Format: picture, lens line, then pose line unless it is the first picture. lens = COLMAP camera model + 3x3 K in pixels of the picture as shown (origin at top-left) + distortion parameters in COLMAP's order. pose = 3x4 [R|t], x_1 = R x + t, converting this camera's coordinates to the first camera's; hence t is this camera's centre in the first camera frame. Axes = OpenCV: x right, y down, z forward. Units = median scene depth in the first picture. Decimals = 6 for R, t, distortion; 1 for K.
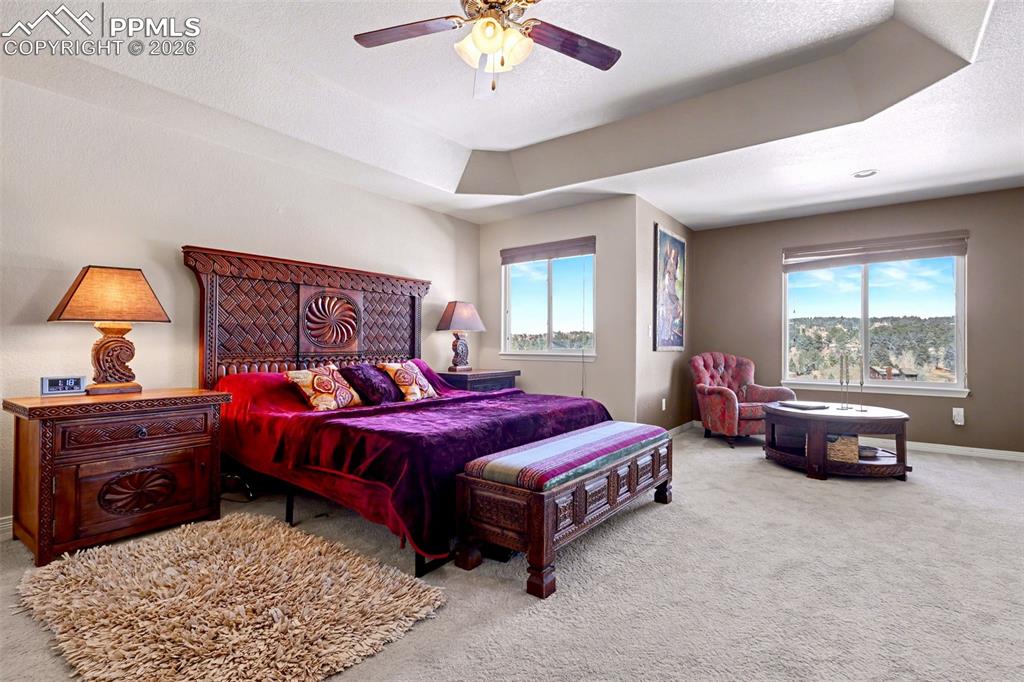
lens RADIAL K [[480.4, 0, 508.3], [0, 480.4, 344.6], [0, 0, 1]] dist [0.000493, -0.000076]
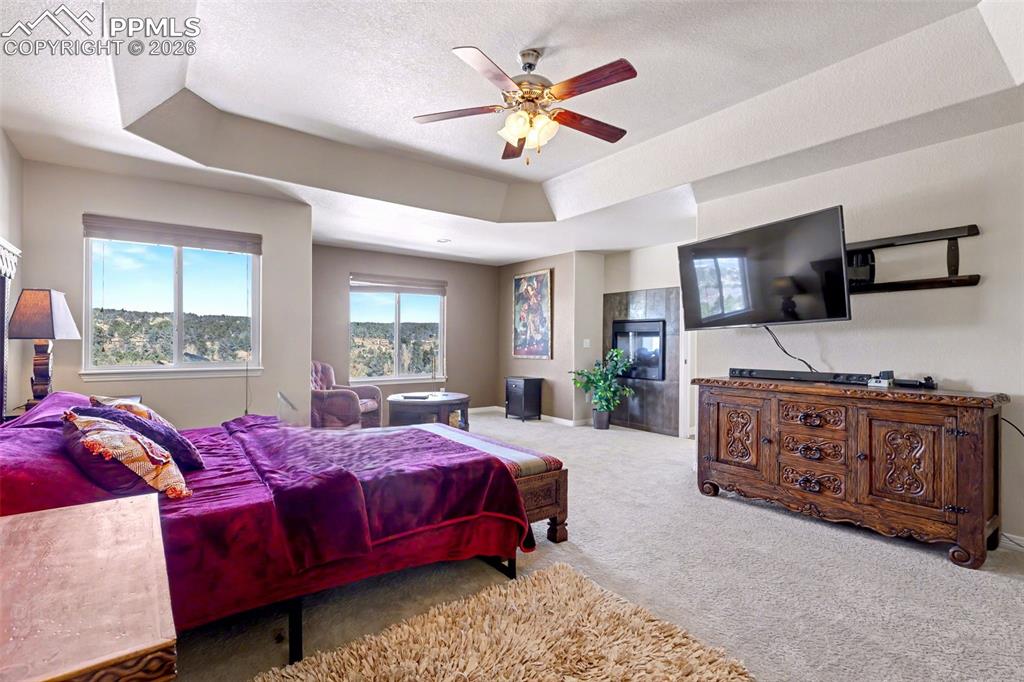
lens RADIAL K [[480.4, 0, 508.3], [0, 480.4, 344.6], [0, 0, 1]] dist [0.000493, -0.000076]
pose [[0.278180, -0.007455, 0.960500, -0.539998], [-0.004419, 0.999949, 0.009041, -0.031633], [-0.960519, -0.006759, 0.278133, 0.298158]]
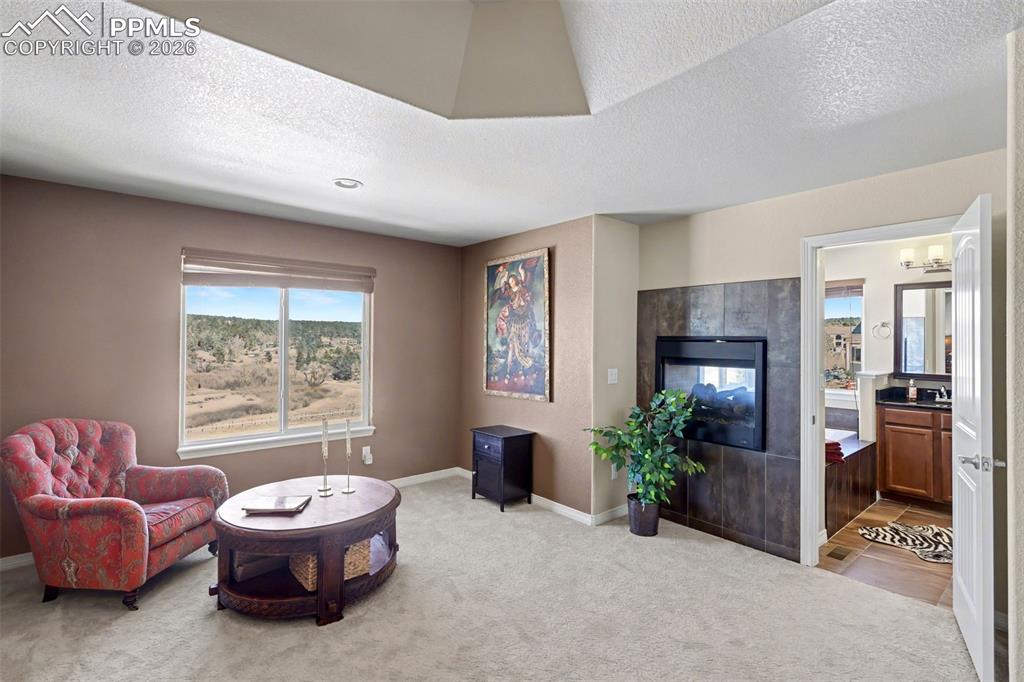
lens RADIAL K [[476.3, 0, 506.8], [0, 476.3, 337.0], [0, 0, 1]] dist [0.000756, -0.000325]
pose [[0.224049, 0.005191, 0.974564, 0.039481], [-0.004911, 0.999979, -0.004197, -0.084358], [-0.974566, -0.003846, 0.224069, 0.459716]]
